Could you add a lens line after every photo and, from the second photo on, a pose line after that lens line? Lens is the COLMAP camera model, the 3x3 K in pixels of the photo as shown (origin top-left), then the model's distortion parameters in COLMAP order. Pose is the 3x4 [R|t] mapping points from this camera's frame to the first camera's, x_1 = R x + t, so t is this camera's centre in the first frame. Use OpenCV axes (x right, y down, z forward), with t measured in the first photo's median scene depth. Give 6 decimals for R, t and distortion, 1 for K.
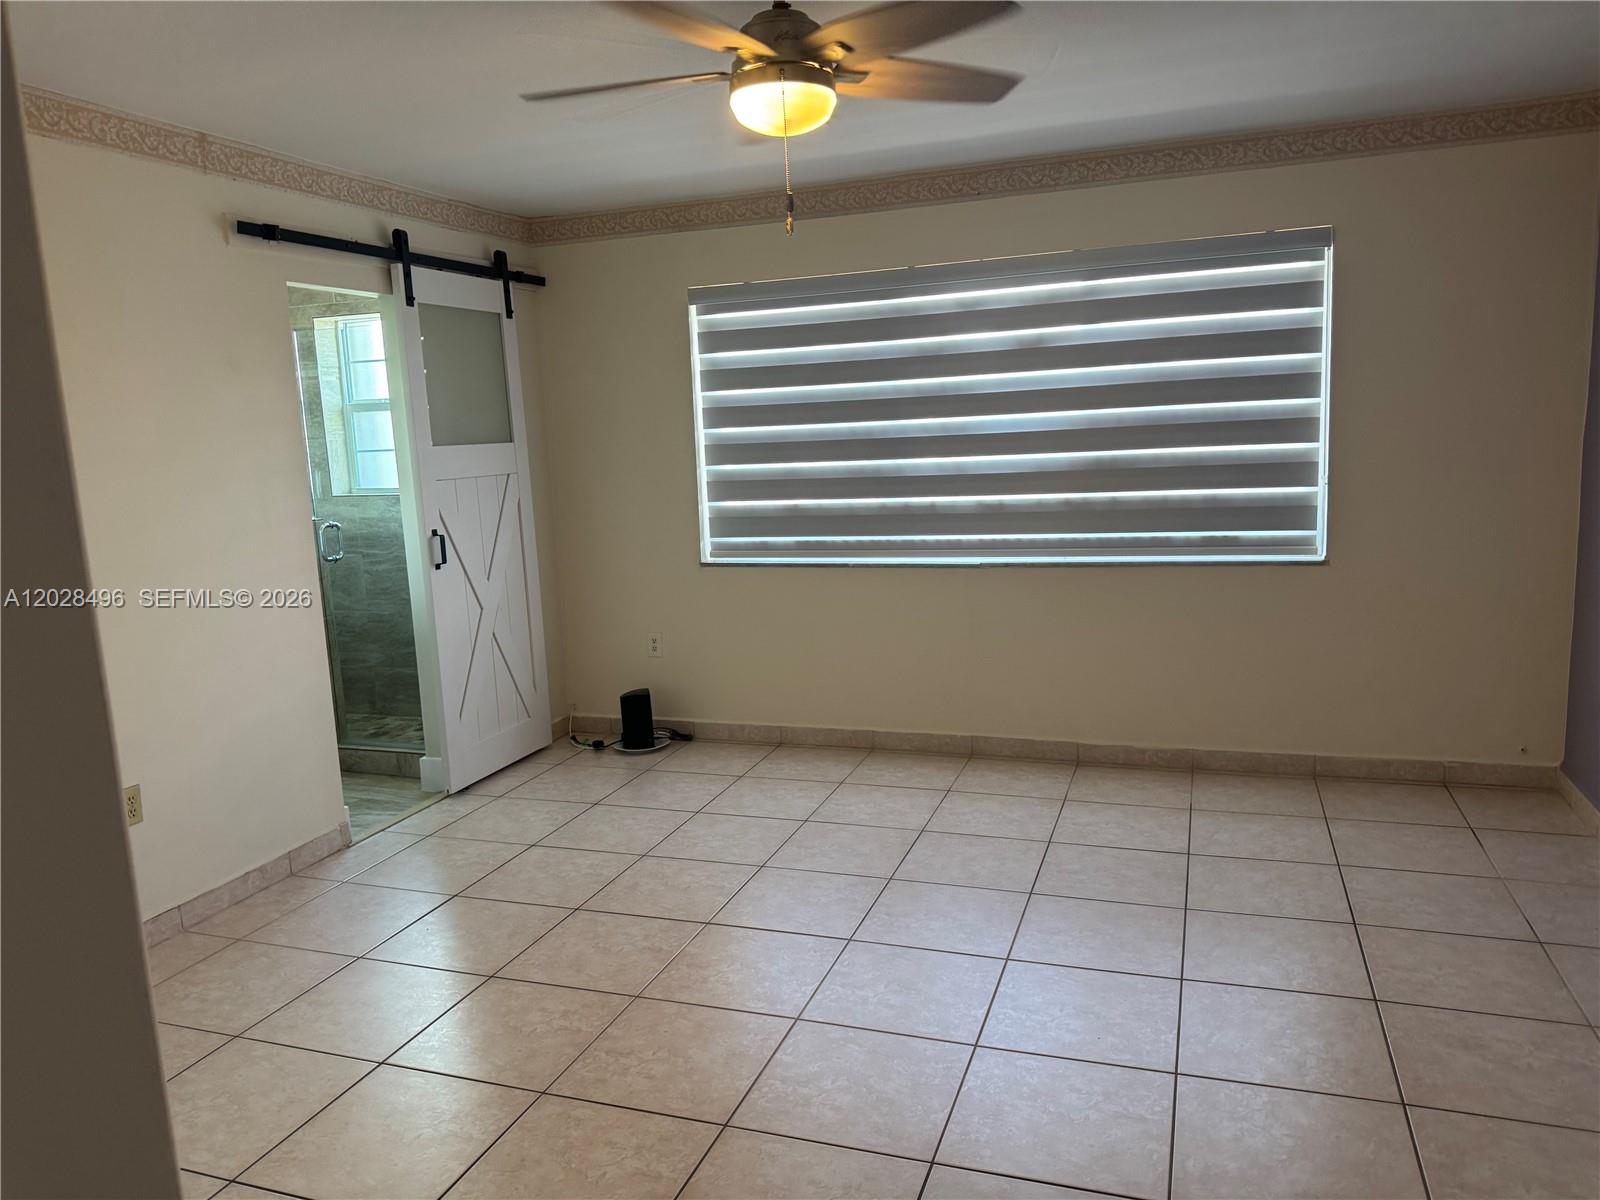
lens RADIAL K [[1123.6, 0, 811.7], [0, 1123.6, 597.9], [0, 0, 1]] dist [0.048003, -0.024102]
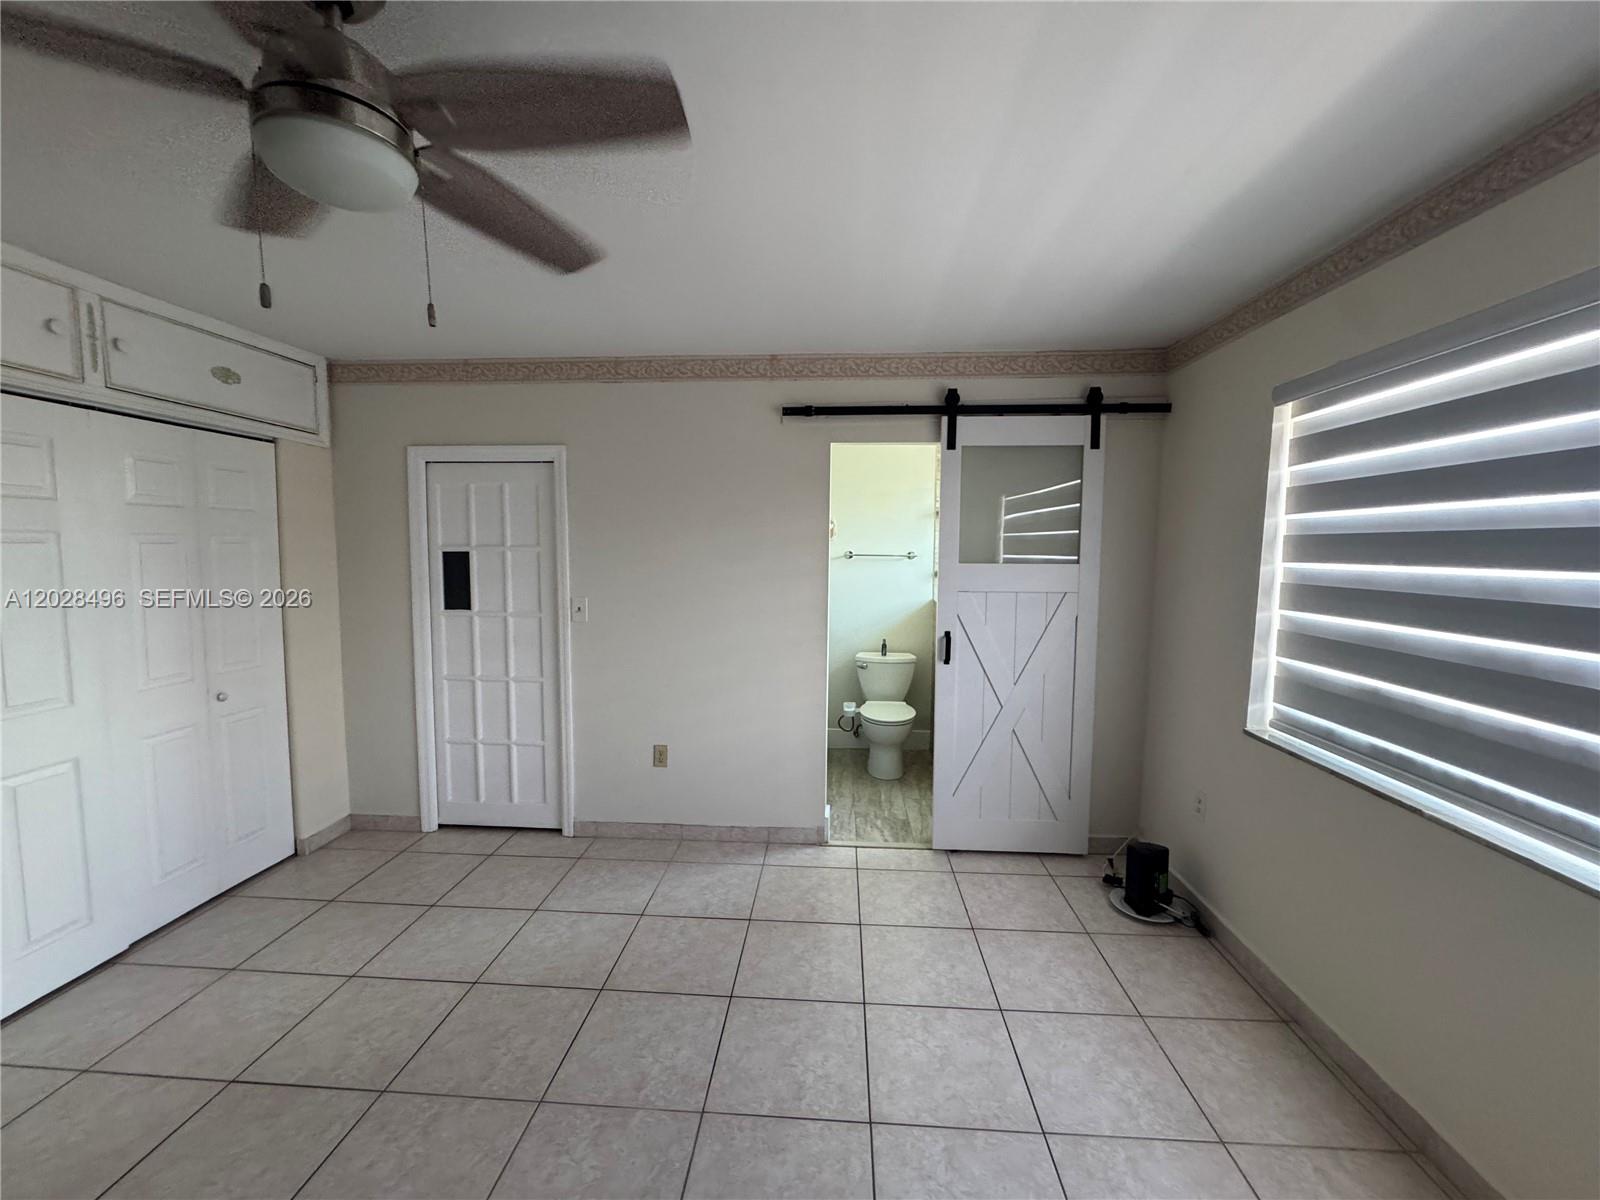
lens RADIAL K [[627.6, 0, 798.4], [0, 627.6, 605.3], [0, 0, 1]] dist [0.004020, 0.000205]
pose [[0.280521, 0.122821, -0.951957, 0.238114], [-0.168951, 0.982613, 0.076990, -0.105061], [0.944862, 0.139236, 0.296395, 0.600003]]
